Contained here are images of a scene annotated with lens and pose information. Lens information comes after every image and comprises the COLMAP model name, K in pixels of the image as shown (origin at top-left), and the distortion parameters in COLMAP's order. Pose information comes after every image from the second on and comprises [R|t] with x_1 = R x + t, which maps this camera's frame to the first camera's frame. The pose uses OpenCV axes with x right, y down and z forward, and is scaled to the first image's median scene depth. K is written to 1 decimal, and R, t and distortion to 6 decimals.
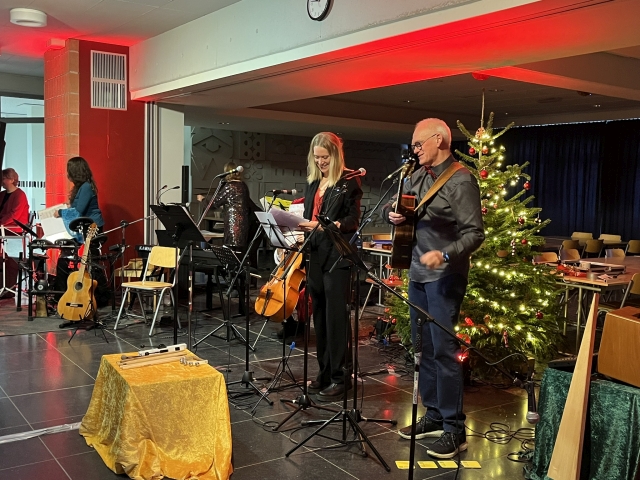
lens RADIAL K [[690.1, 0, 322.6], [0, 690.1, 241.3], [0, 0, 1]] dist [0.031688, 0.000000]
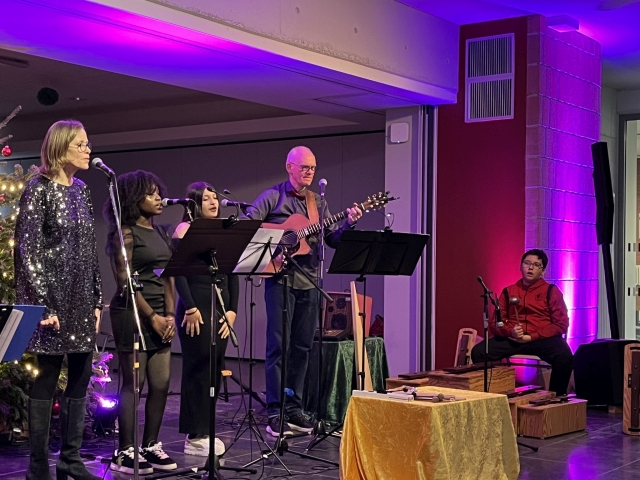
lens RADIAL K [[1026.8, 0, 319.1], [0, 1026.8, 240.3], [0, 0, 1]] dist [0.074469, 0.000000]
pose [[-0.321201, -0.011145, 0.946946, -0.977383], [0.054304, 0.998069, 0.030166, -0.048408], [-0.945453, 0.061112, -0.319975, 1.047699]]
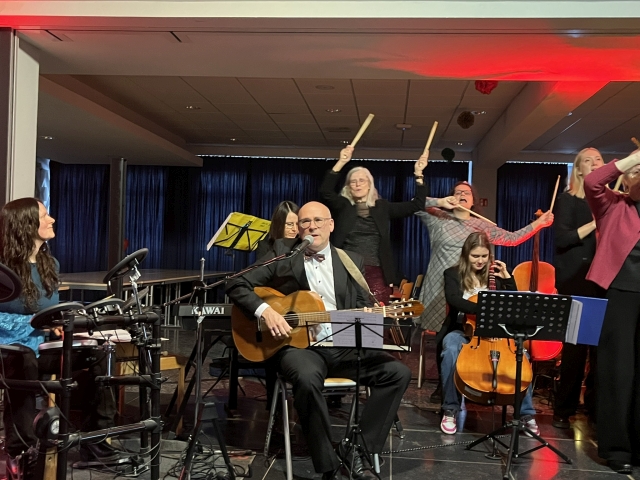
lens RADIAL K [[690.1, 0, 325.8], [0, 690.1, 248.0], [0, 0, 1]] dist [0.031688, 0.000000]
pose [[0.649763, 0.000459, 0.760137, -0.765023], [0.042352, 0.998425, -0.036805, -0.016707], [-0.758956, 0.056108, 0.648720, 0.784178]]
